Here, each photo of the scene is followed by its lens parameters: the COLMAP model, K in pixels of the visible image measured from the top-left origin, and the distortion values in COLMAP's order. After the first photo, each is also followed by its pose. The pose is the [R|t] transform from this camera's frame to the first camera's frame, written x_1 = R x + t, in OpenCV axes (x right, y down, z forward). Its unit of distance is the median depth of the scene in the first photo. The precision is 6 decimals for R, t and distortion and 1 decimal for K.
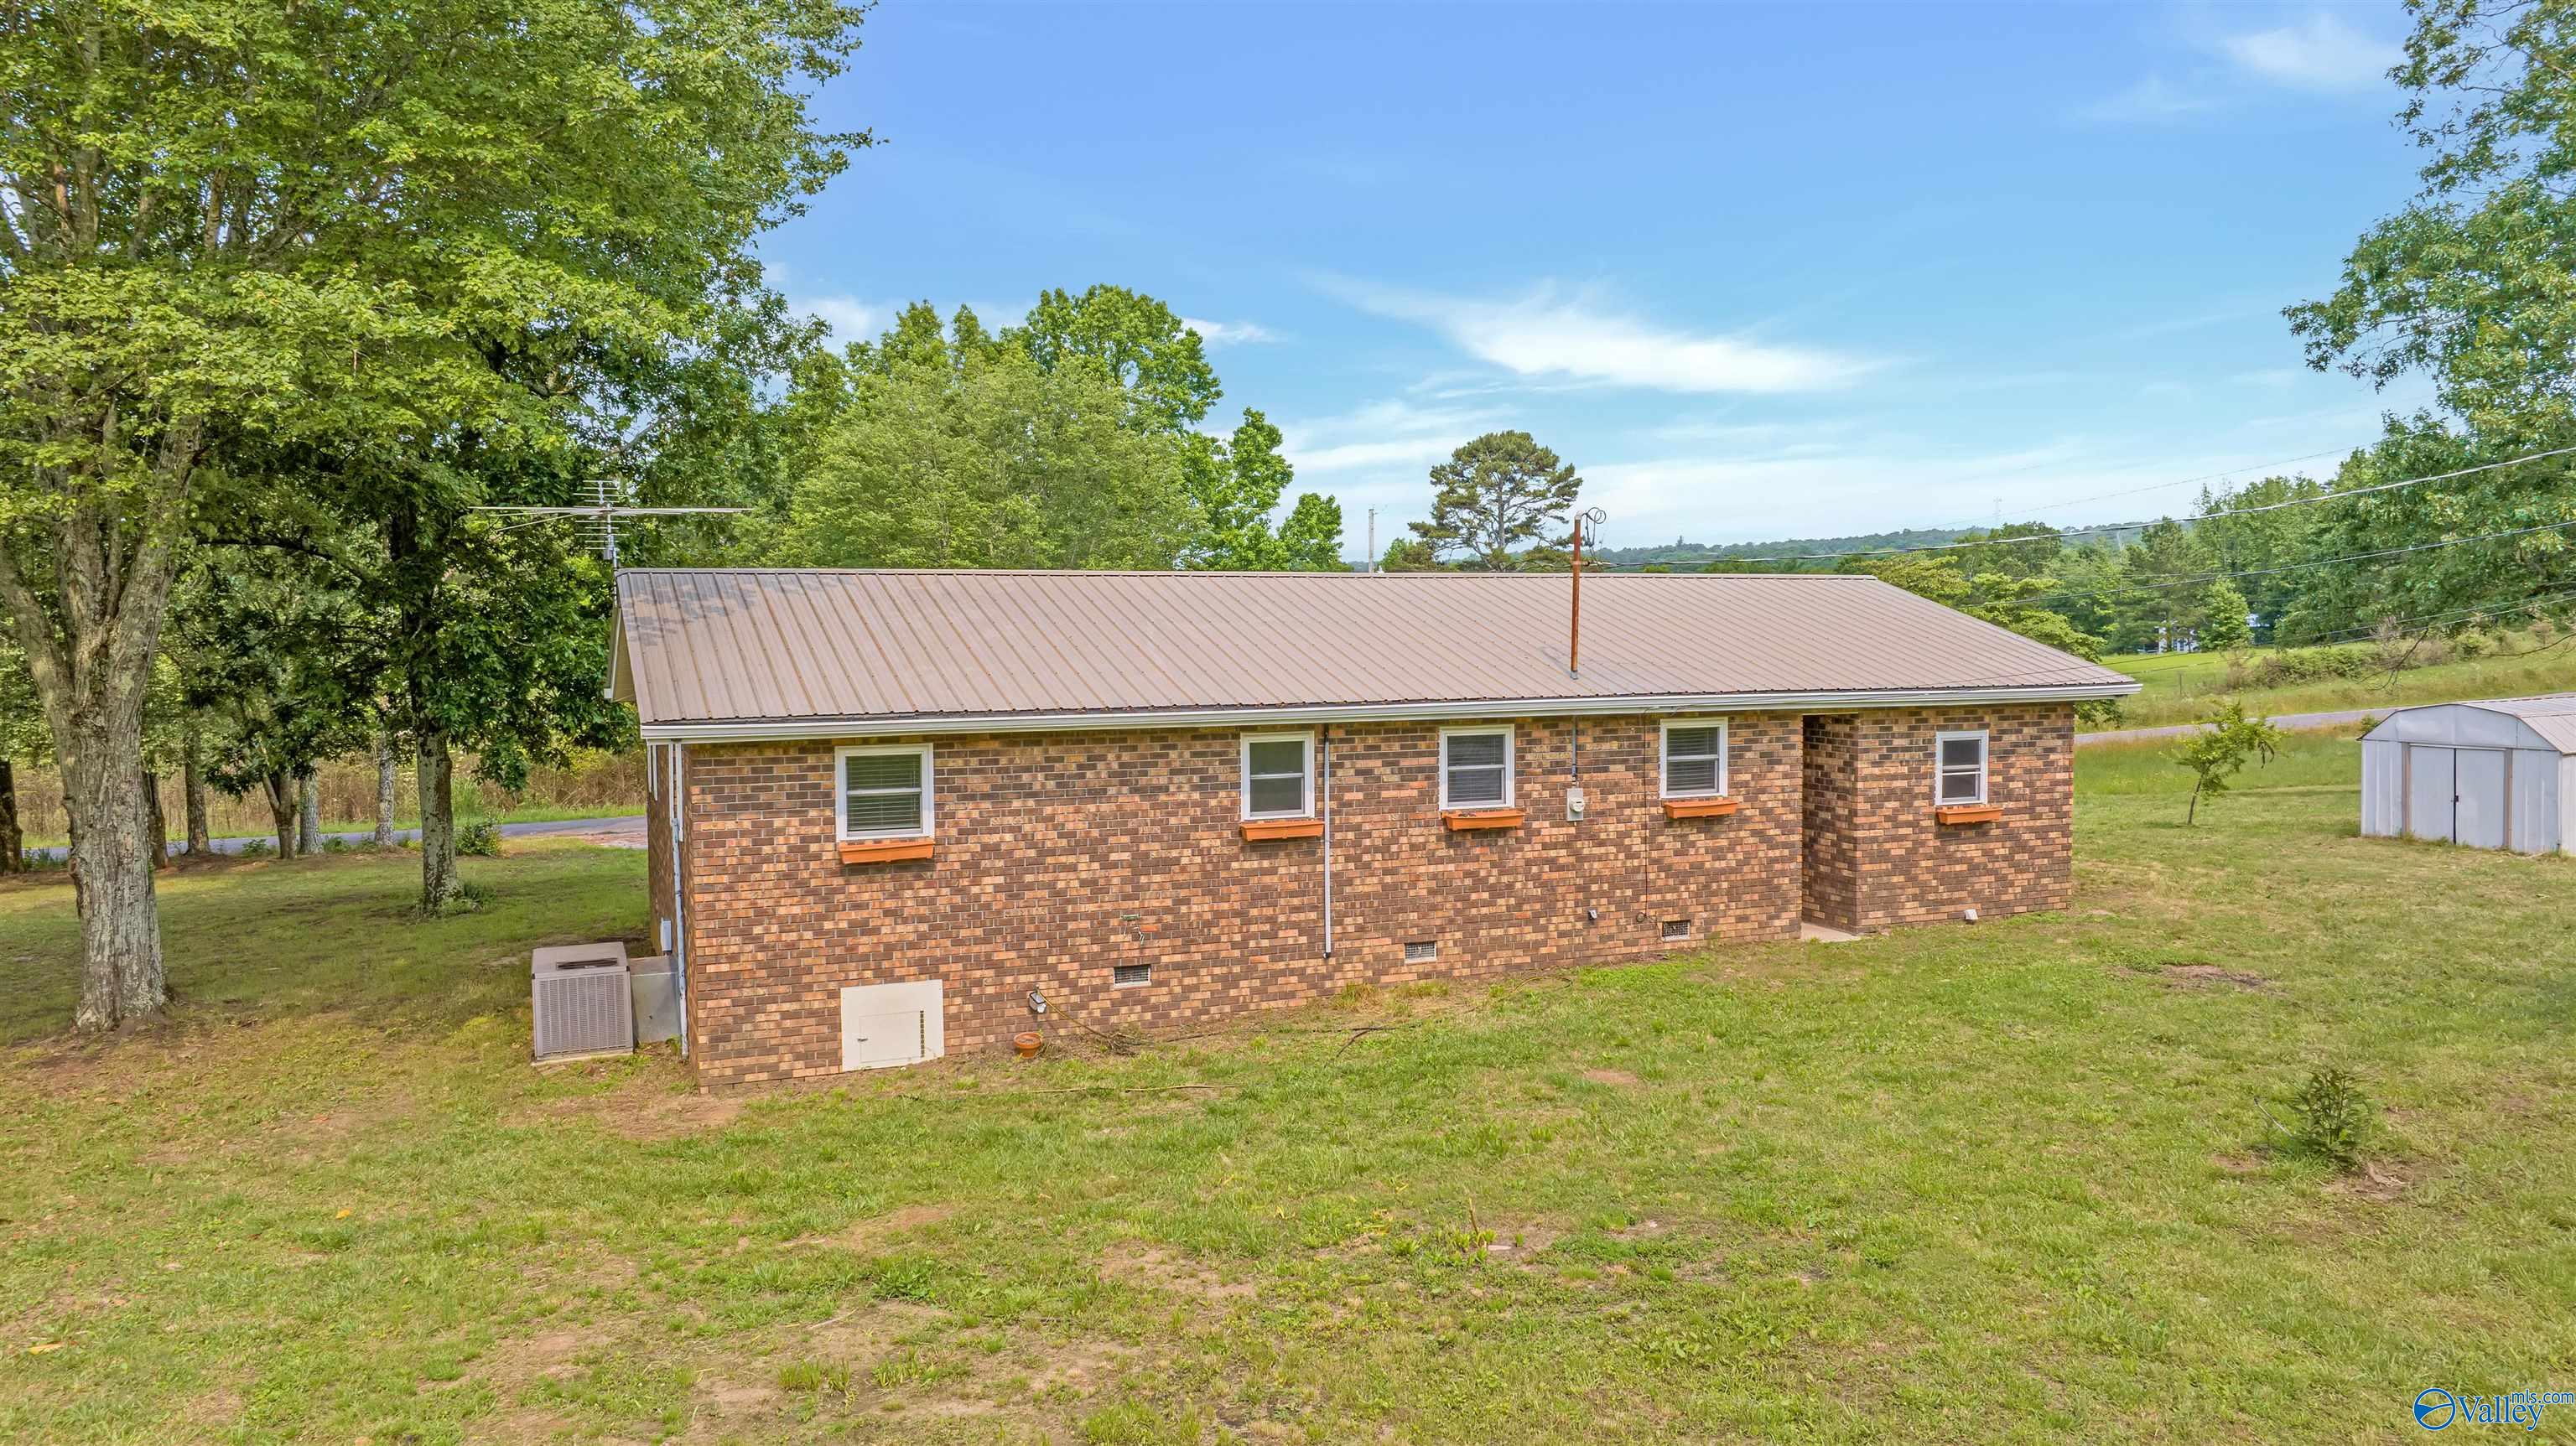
lens RADIAL K [[1825.9, 0, 1293.5], [0, 1825.9, 726.4], [0, 0, 1]] dist [-0.008237, -0.018795]
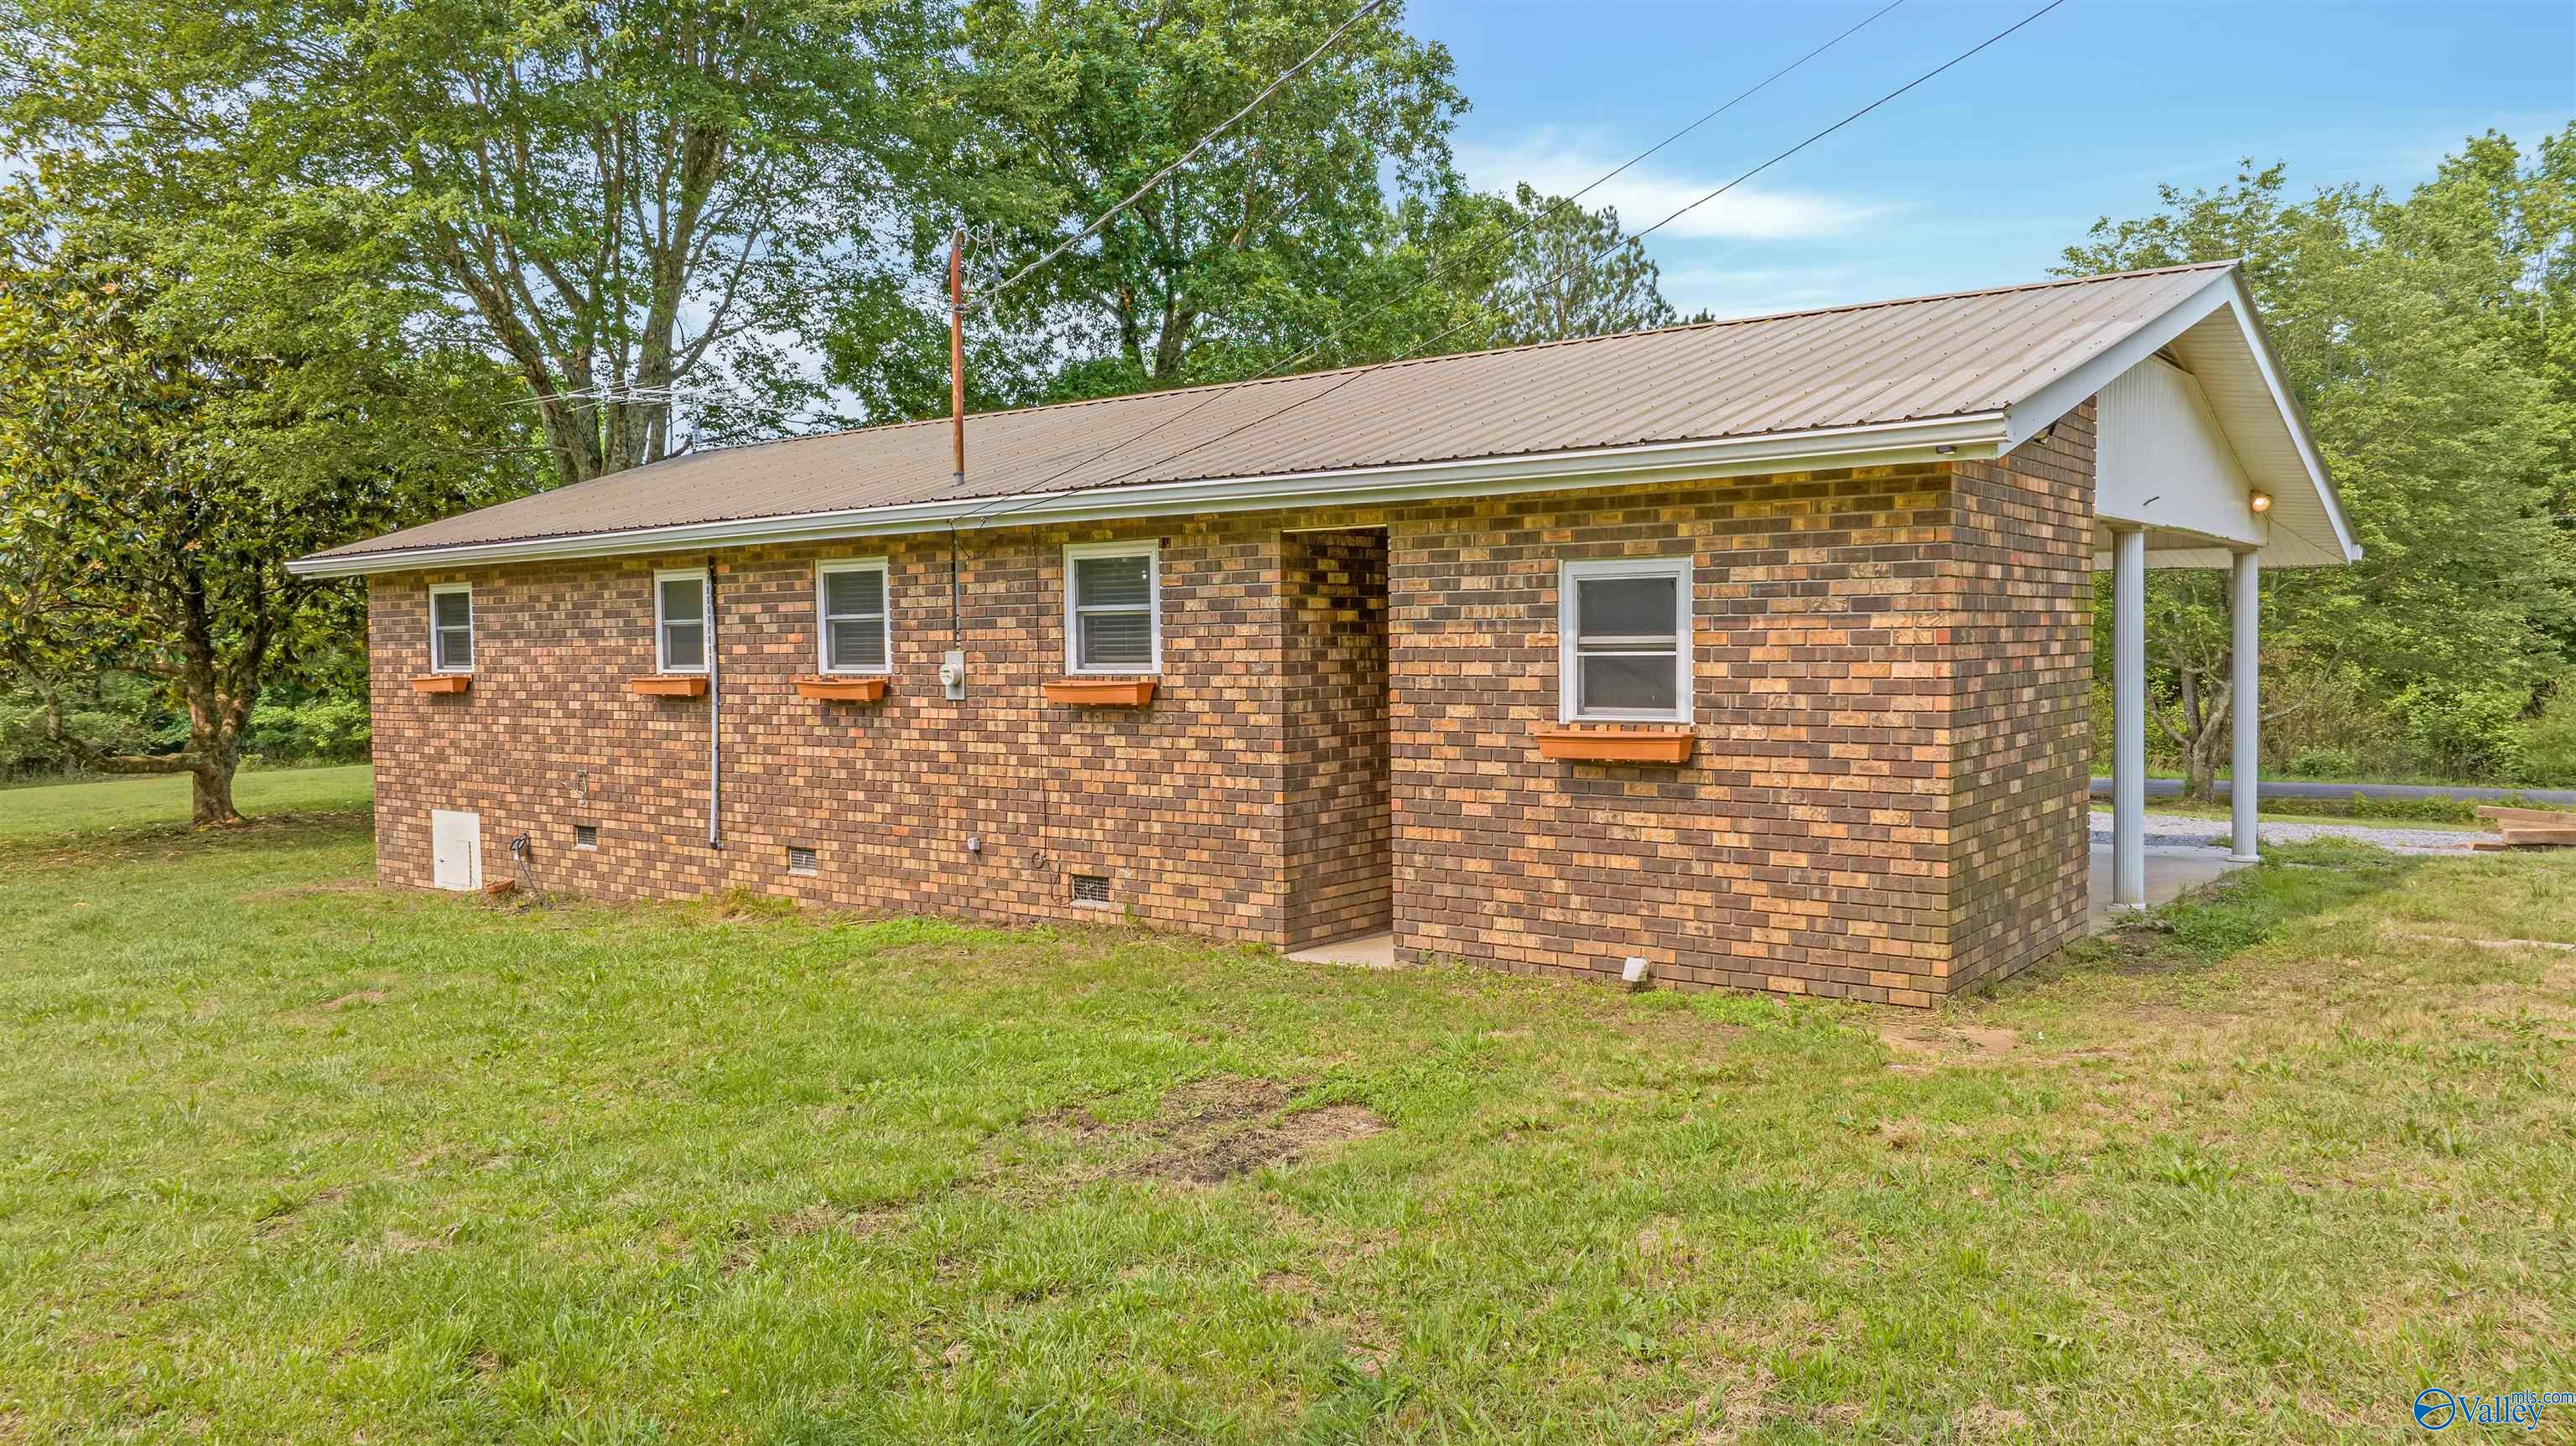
lens RADIAL K [[1825.9, 0, 1283.8], [0, 1825.9, 728.7], [0, 0, 1]] dist [-0.008237, -0.018795]
pose [[0.485710, 0.046093, -0.872904, 0.763835], [-0.037018, 0.998798, 0.032143, 0.035069], [0.873336, 0.016701, 0.486833, 0.751200]]
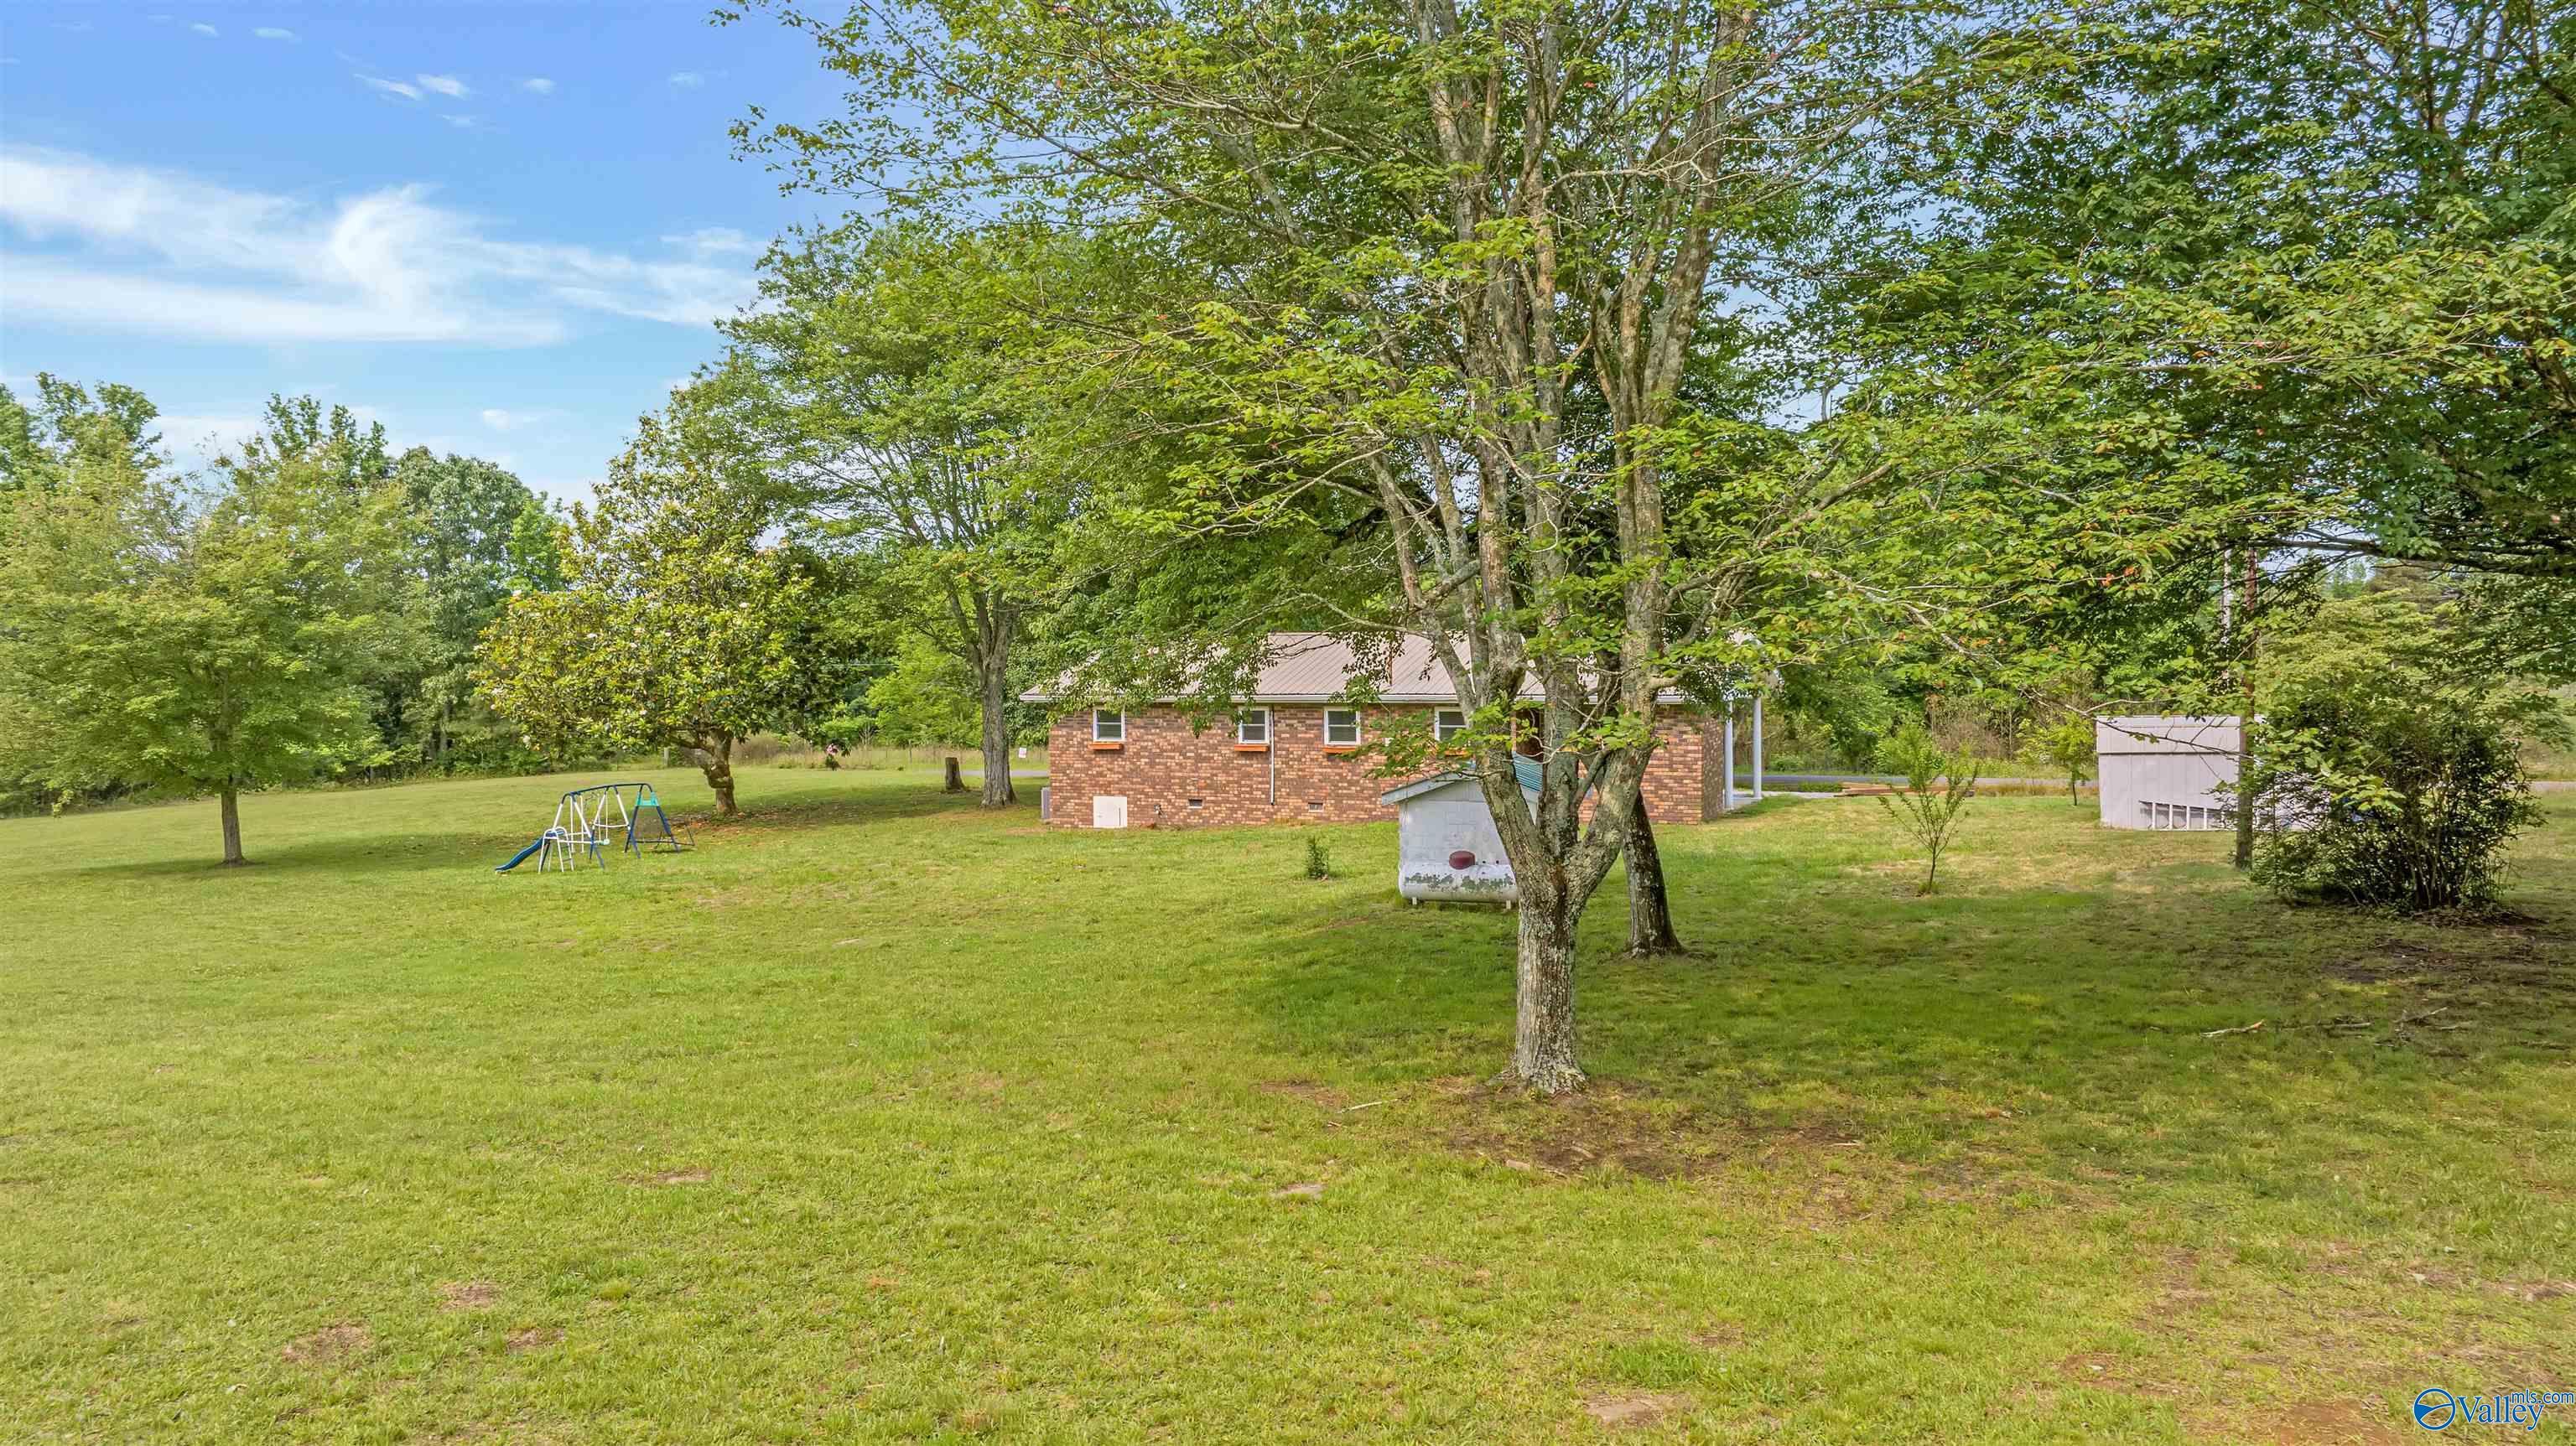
lens RADIAL K [[1825.9, 0, 1284.8], [0, 1825.9, 724.4], [0, 0, 1]] dist [-0.008237, -0.018795]
pose [[0.684006, 0.034471, -0.728661, 1.547858], [-0.032373, 0.999333, 0.016887, -0.012847], [0.728757, 0.012038, 0.684666, -0.514023]]
